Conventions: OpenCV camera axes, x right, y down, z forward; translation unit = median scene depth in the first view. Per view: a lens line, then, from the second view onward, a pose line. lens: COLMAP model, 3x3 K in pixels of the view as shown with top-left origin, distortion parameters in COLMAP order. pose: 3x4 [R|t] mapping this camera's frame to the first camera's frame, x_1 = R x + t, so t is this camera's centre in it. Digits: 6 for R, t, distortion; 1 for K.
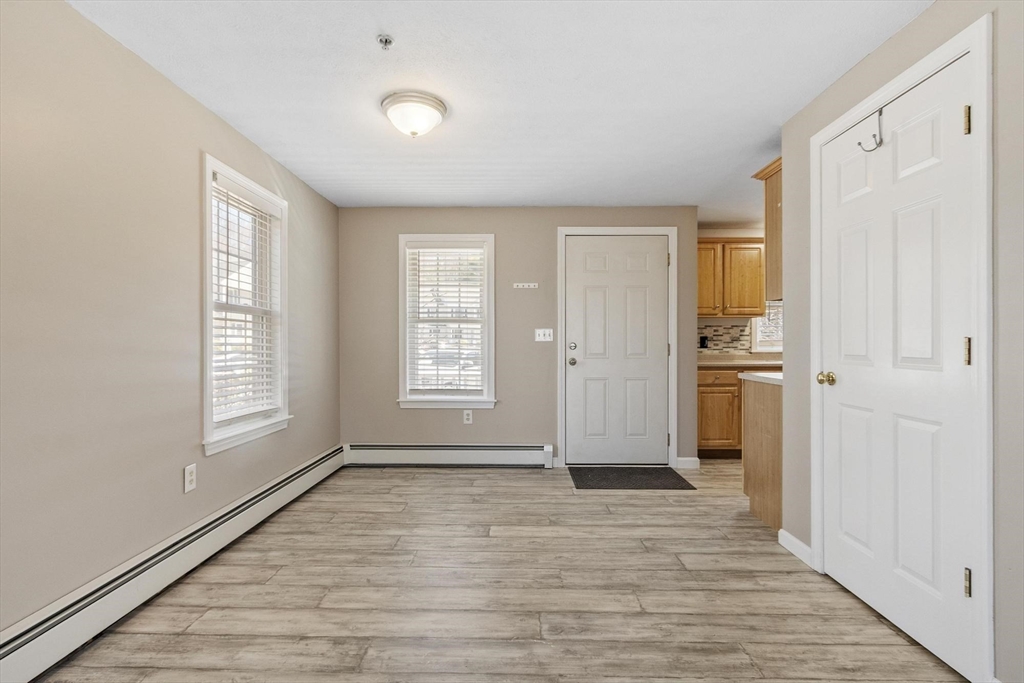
lens RADIAL K [[483.4, 0, 506.5], [0, 483.4, 343.4], [0, 0, 1]] dist [0.002016, -0.000652]
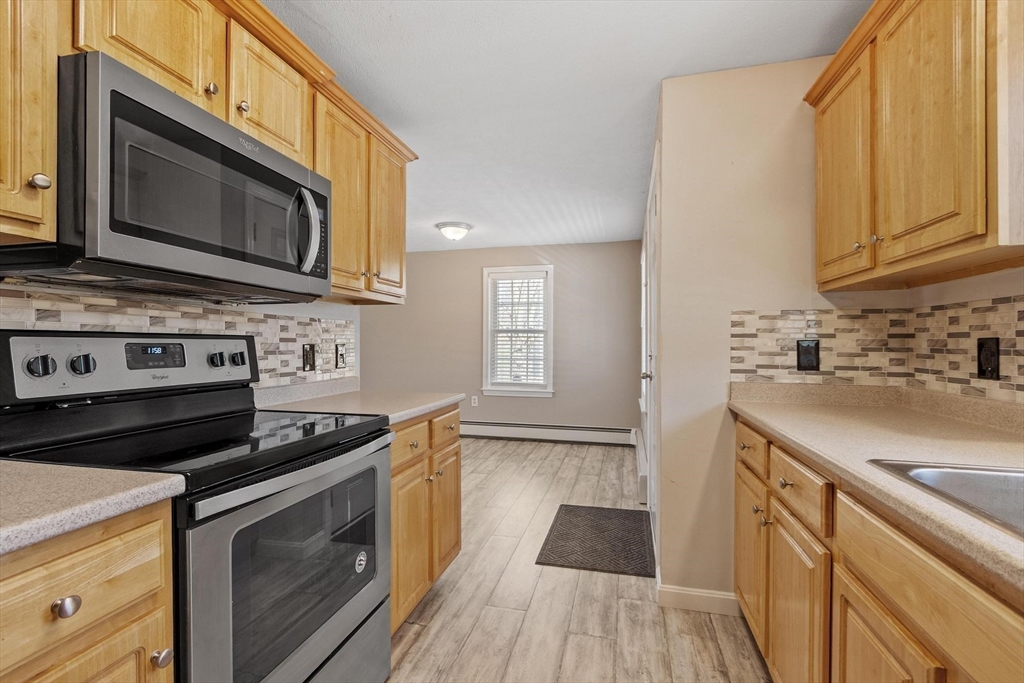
lens RADIAL K [[460.2, 0, 508.2], [0, 460.2, 344.1], [0, 0, 1]] dist [0.003036, -0.001682]
pose [[-0.236639, 0.001795, -0.971596, 1.377859], [-0.001142, 0.999997, 0.002126, -0.020725], [0.971597, 0.001613, -0.236637, 1.467904]]
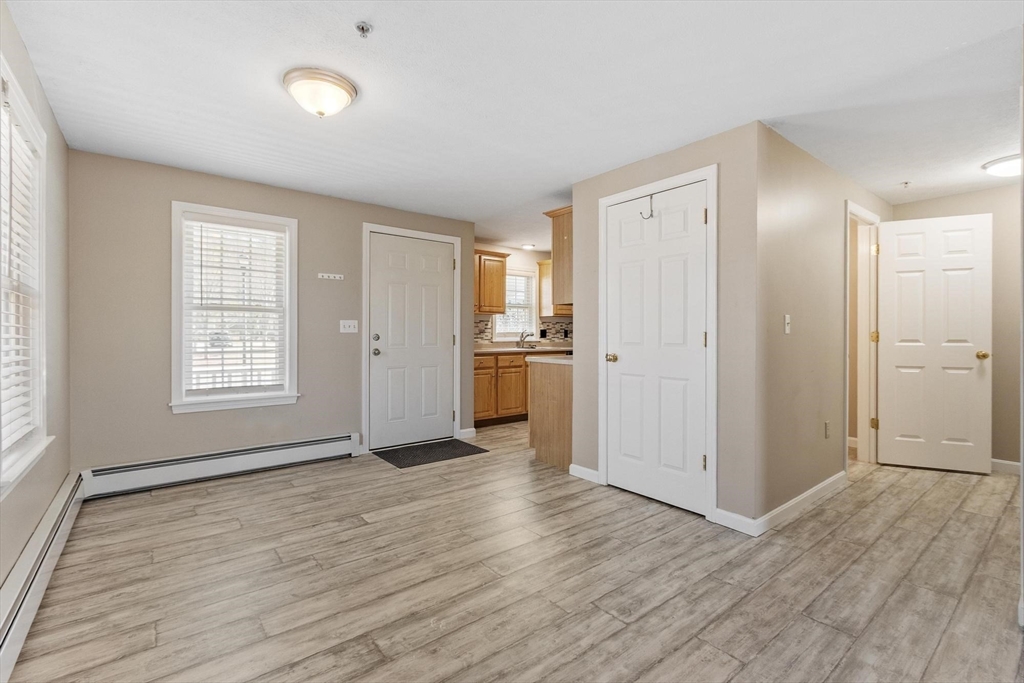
lens RADIAL K [[460.2, 0, 511.3], [0, 460.2, 334.9], [0, 0, 1]] dist [0.003036, -0.001682]
pose [[0.770273, 0.000139, 0.637715, -0.425629], [-0.000917, 0.999999, 0.000889, -0.001169], [-0.637714, -0.001270, 0.770272, 0.057842]]
